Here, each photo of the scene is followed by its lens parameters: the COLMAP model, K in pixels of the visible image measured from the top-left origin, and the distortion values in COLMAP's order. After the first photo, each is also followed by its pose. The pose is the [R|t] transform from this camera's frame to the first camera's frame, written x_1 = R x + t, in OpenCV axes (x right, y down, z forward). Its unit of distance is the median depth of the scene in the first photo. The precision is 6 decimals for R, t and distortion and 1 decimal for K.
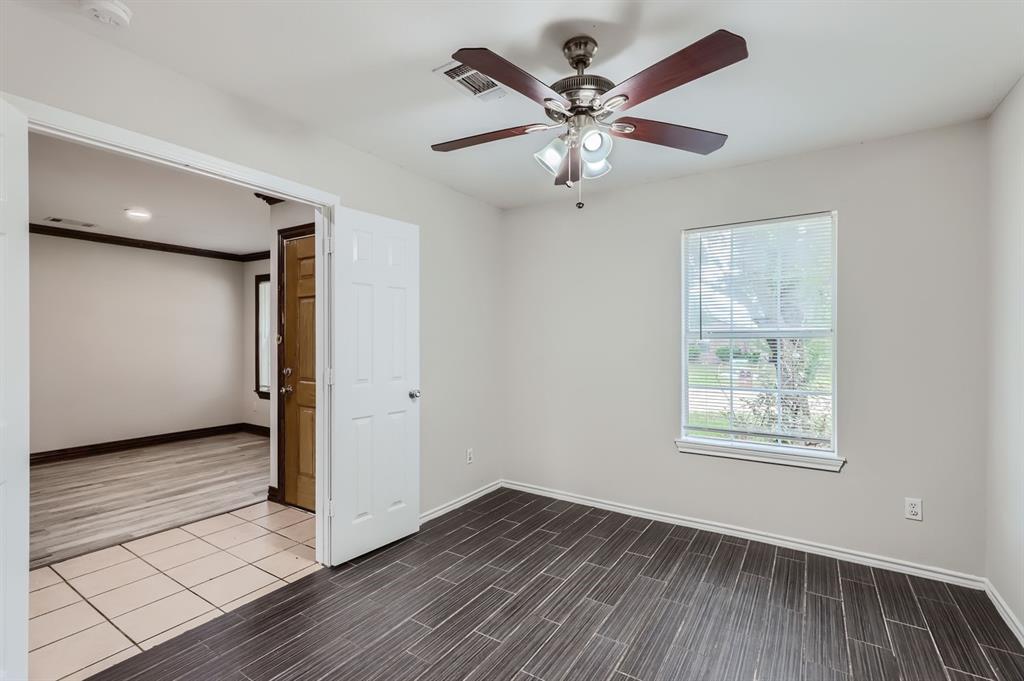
lens RADIAL K [[460.0, 0, 510.2], [0, 460.0, 339.0], [0, 0, 1]] dist [0.002576, 0.000545]
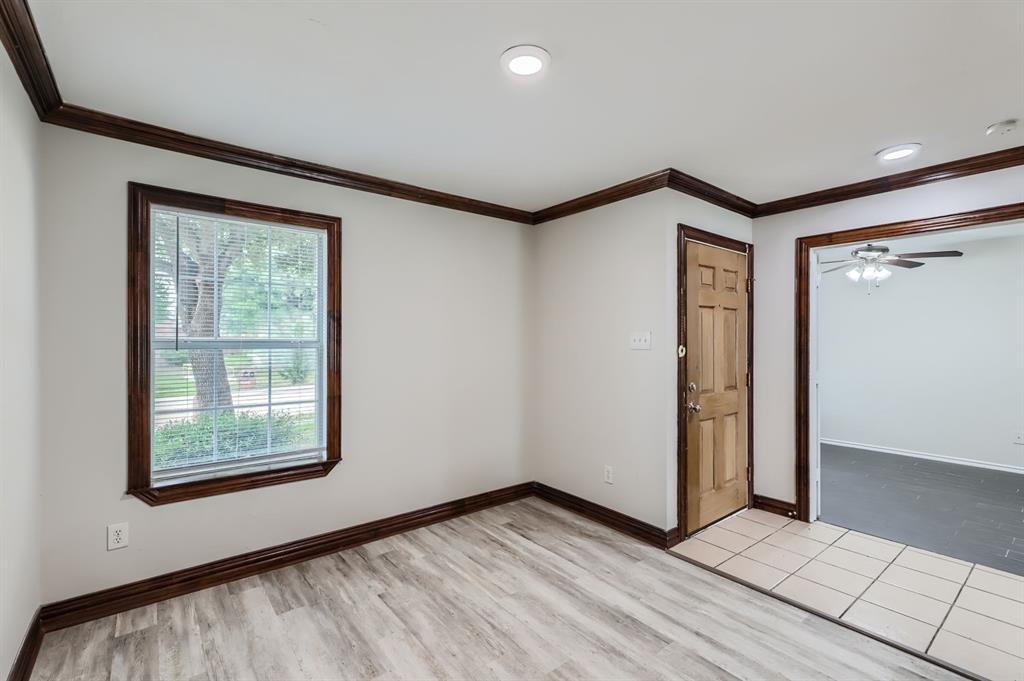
lens RADIAL K [[460.0, 0, 510.2], [0, 460.0, 339.0], [0, 0, 1]] dist [0.002576, 0.000545]
pose [[0.317850, 0.002509, 0.948138, -1.446468], [-0.002707, 0.999995, -0.001738, -0.019859], [-0.948137, -0.002014, 0.317855, 1.049614]]
